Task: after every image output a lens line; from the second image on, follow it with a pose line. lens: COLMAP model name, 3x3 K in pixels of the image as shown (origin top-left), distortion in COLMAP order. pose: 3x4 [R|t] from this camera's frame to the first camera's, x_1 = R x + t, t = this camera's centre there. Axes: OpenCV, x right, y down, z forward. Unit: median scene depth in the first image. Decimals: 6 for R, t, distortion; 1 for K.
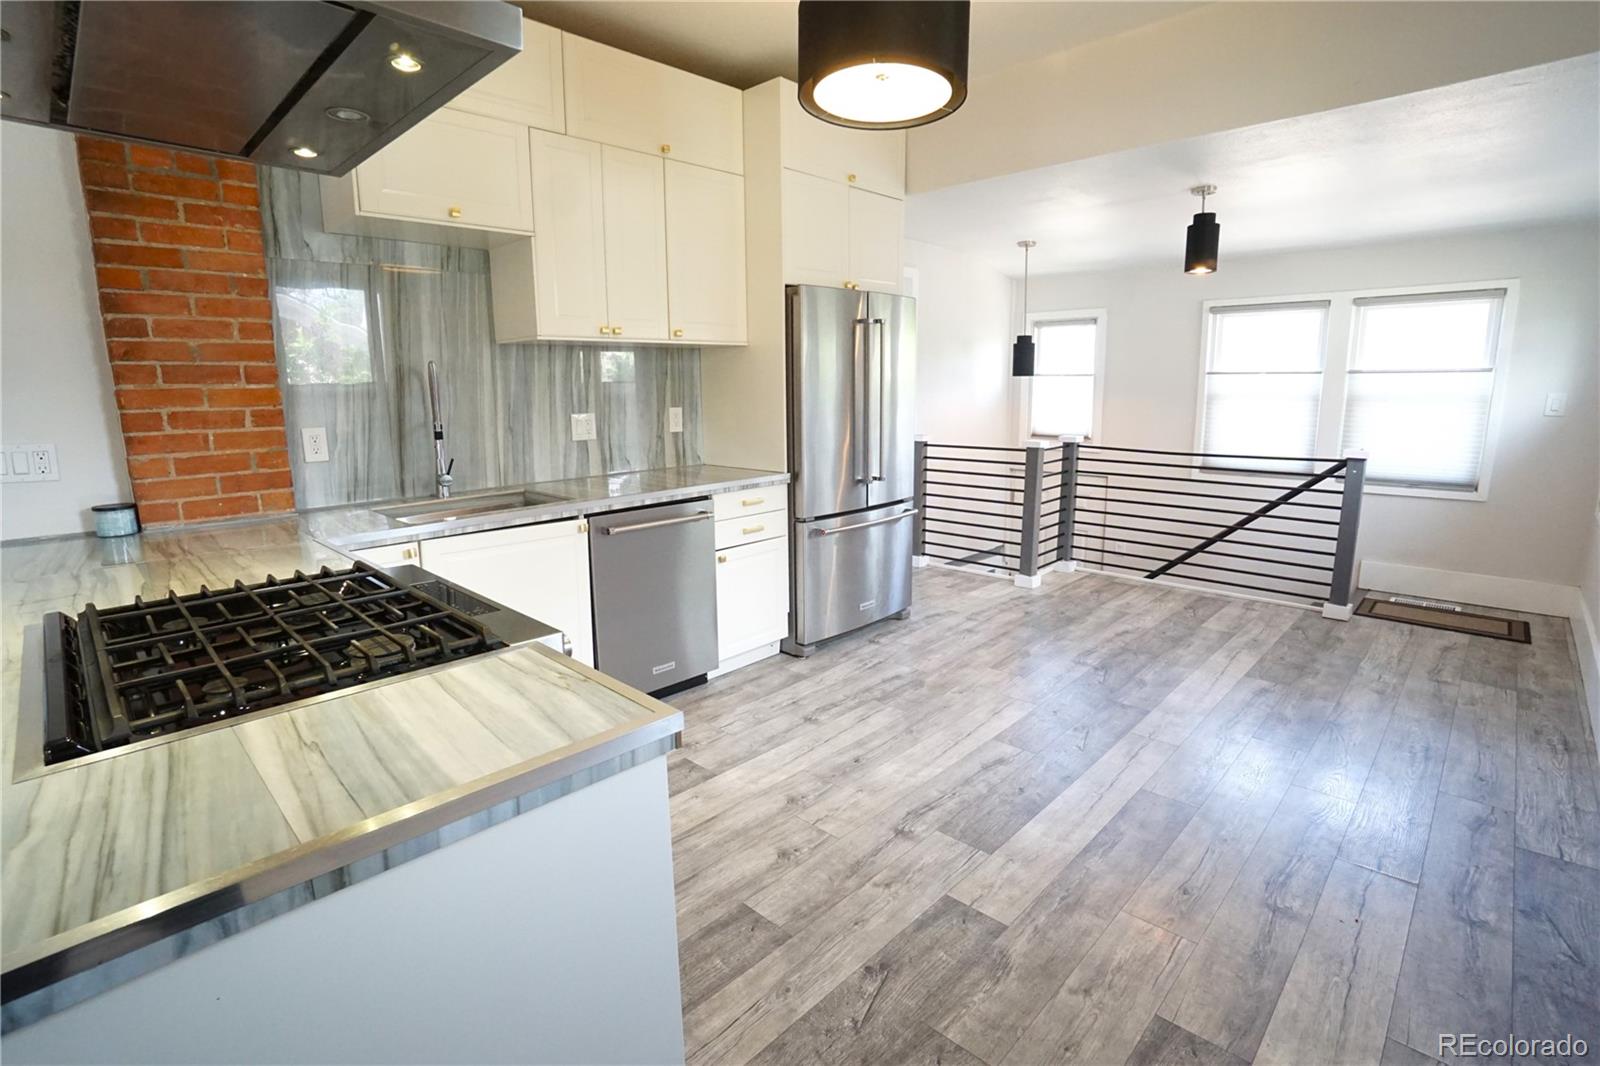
lens RADIAL K [[747.3, 0, 800.0], [0, 747.3, 533.0], [0, 0, 1]] dist [-0.067846, 0.027172]
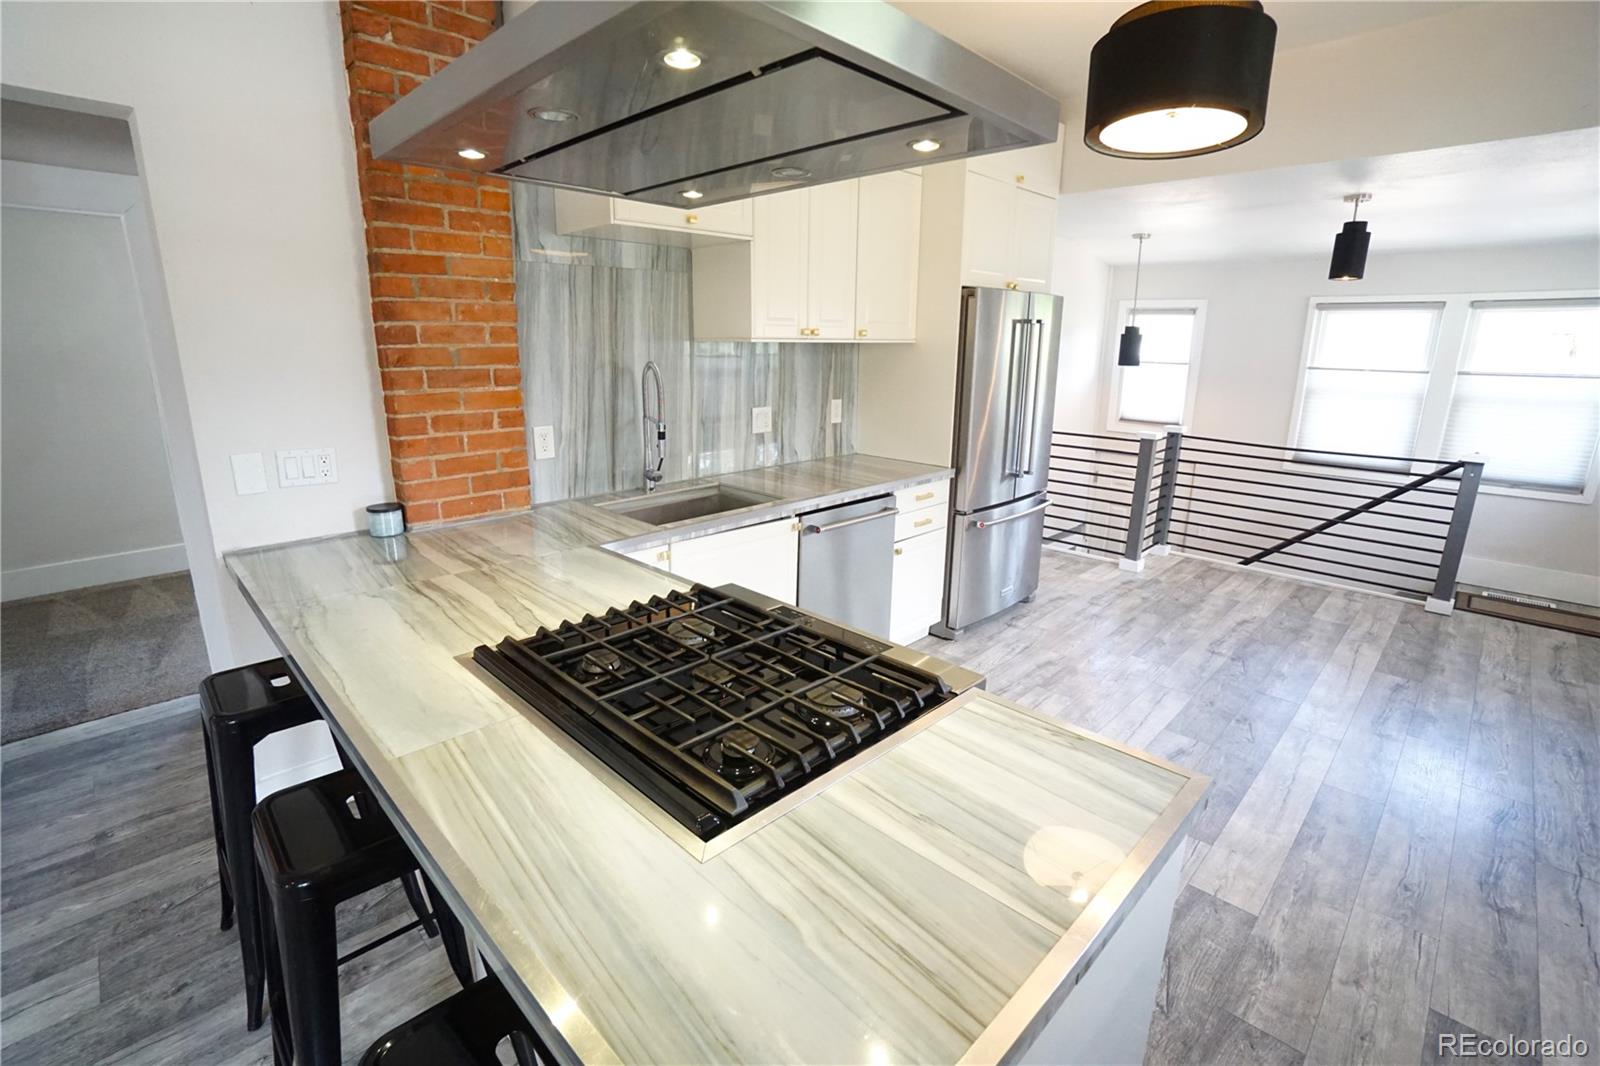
lens RADIAL K [[717.7, 0, 800.0], [0, 717.7, 533.0], [0, 0, 1]] dist [-0.063127, 0.023385]
pose [[0.999685, 0.023533, -0.008684, -0.235306], [-0.022895, 0.997456, 0.067513, -0.056399], [0.010251, -0.067293, 0.997681, -0.011183]]
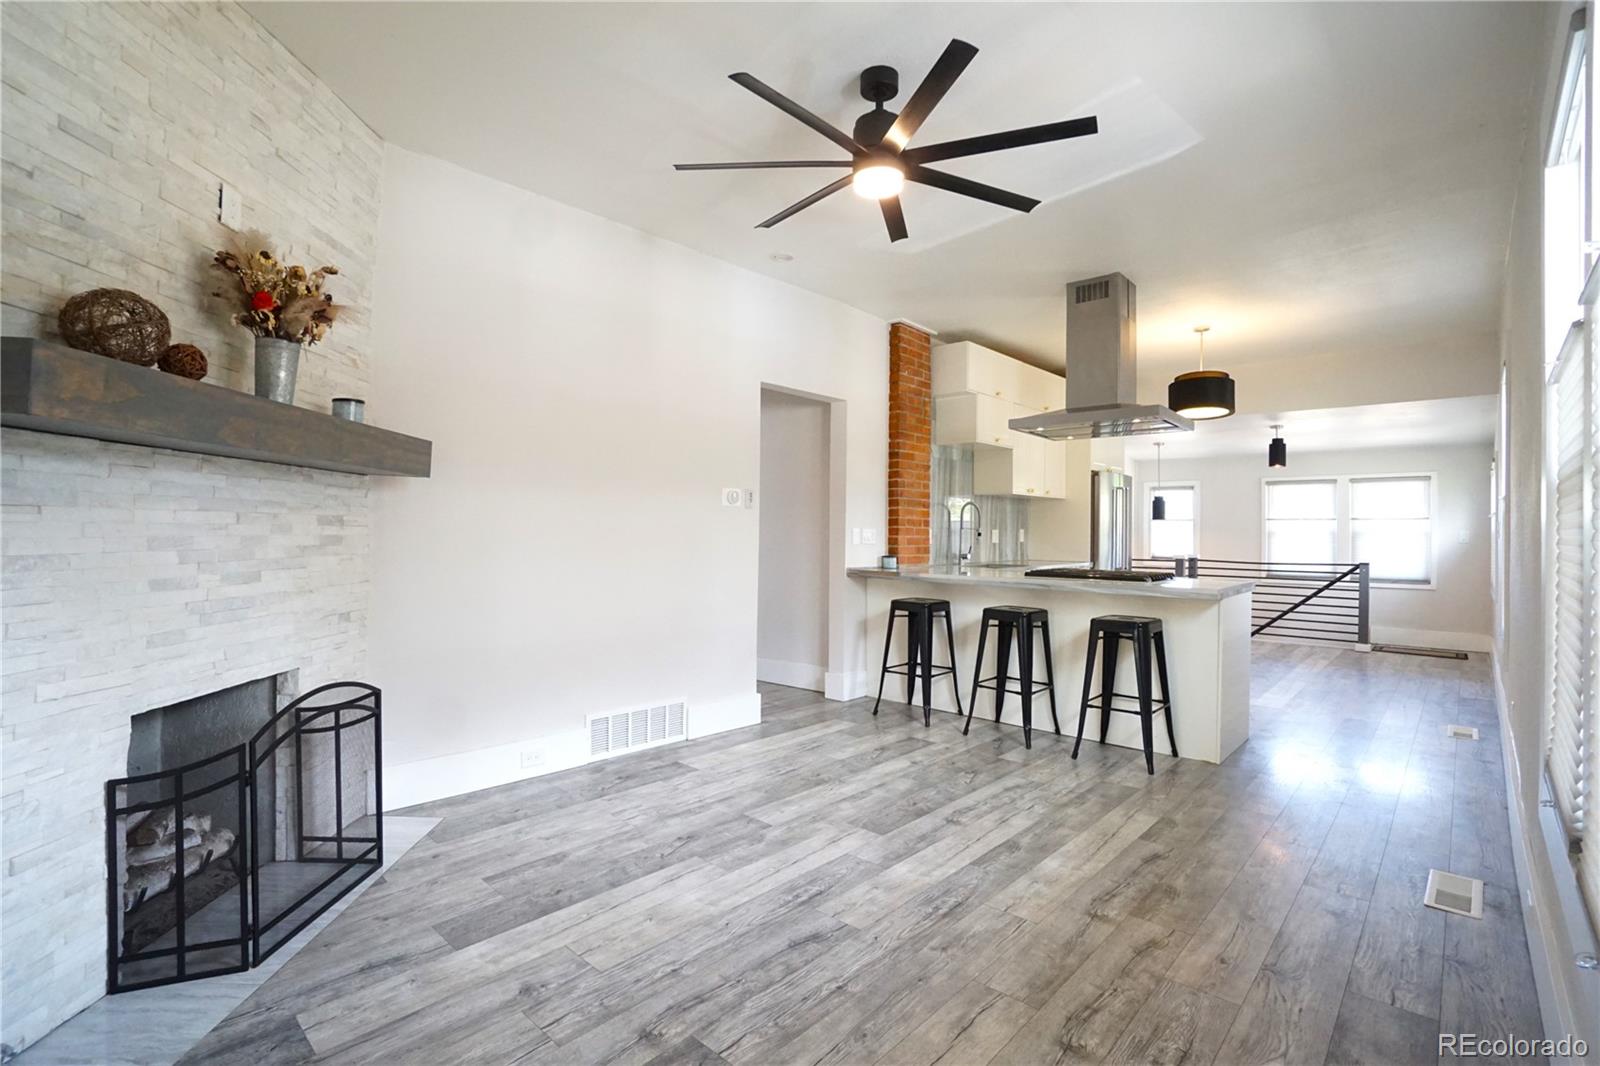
lens RADIAL K [[747.3, 0, 800.0], [0, 747.3, 533.0], [0, 0, 1]] dist [-0.067846, 0.027172]
pose [[0.999339, 0.023726, 0.027558, -0.907633], [-0.017912, 0.980685, -0.194773, 0.257057], [-0.031647, 0.194150, 0.980461, -0.983343]]
